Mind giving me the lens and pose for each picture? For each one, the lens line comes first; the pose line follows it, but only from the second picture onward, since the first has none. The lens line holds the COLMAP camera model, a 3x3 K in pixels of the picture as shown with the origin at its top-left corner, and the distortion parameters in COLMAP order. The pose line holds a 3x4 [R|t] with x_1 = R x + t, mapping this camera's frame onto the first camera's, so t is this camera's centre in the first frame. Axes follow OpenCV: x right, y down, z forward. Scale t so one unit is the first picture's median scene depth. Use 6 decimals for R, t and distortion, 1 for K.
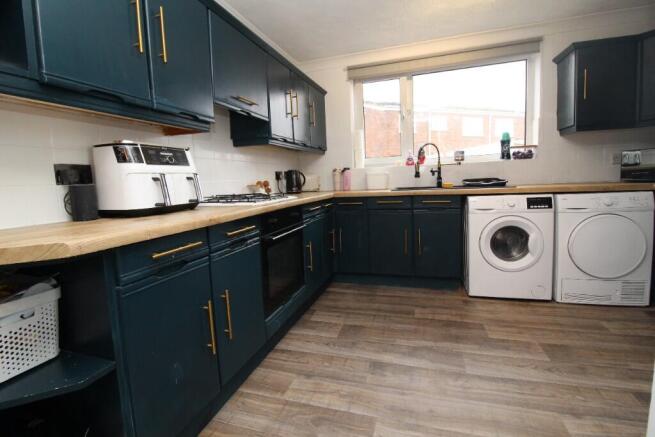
lens RADIAL K [[301.0, 0, 321.0], [0, 301.0, 205.9], [0, 0, 1]] dist [-0.011492, -0.007564]
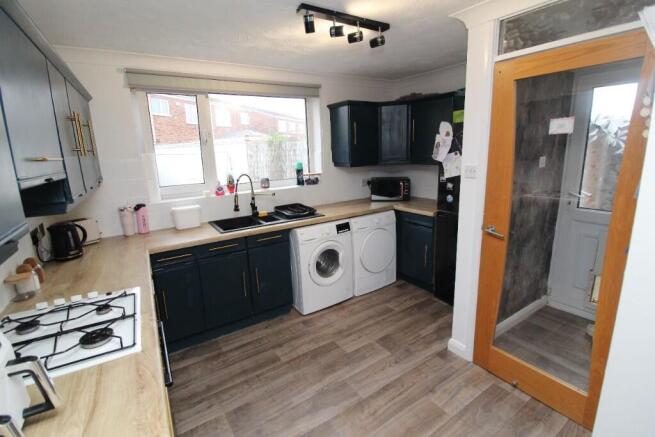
lens RADIAL K [[301.0, 0, 326.5], [0, 301.0, 208.4], [0, 0, 1]] dist [-0.011492, -0.007564]
pose [[0.640728, -0.127853, 0.757048, -0.259427], [0.083315, 0.991793, 0.096984, -0.204396], [-0.763234, 0.000933, 0.646122, 0.200012]]
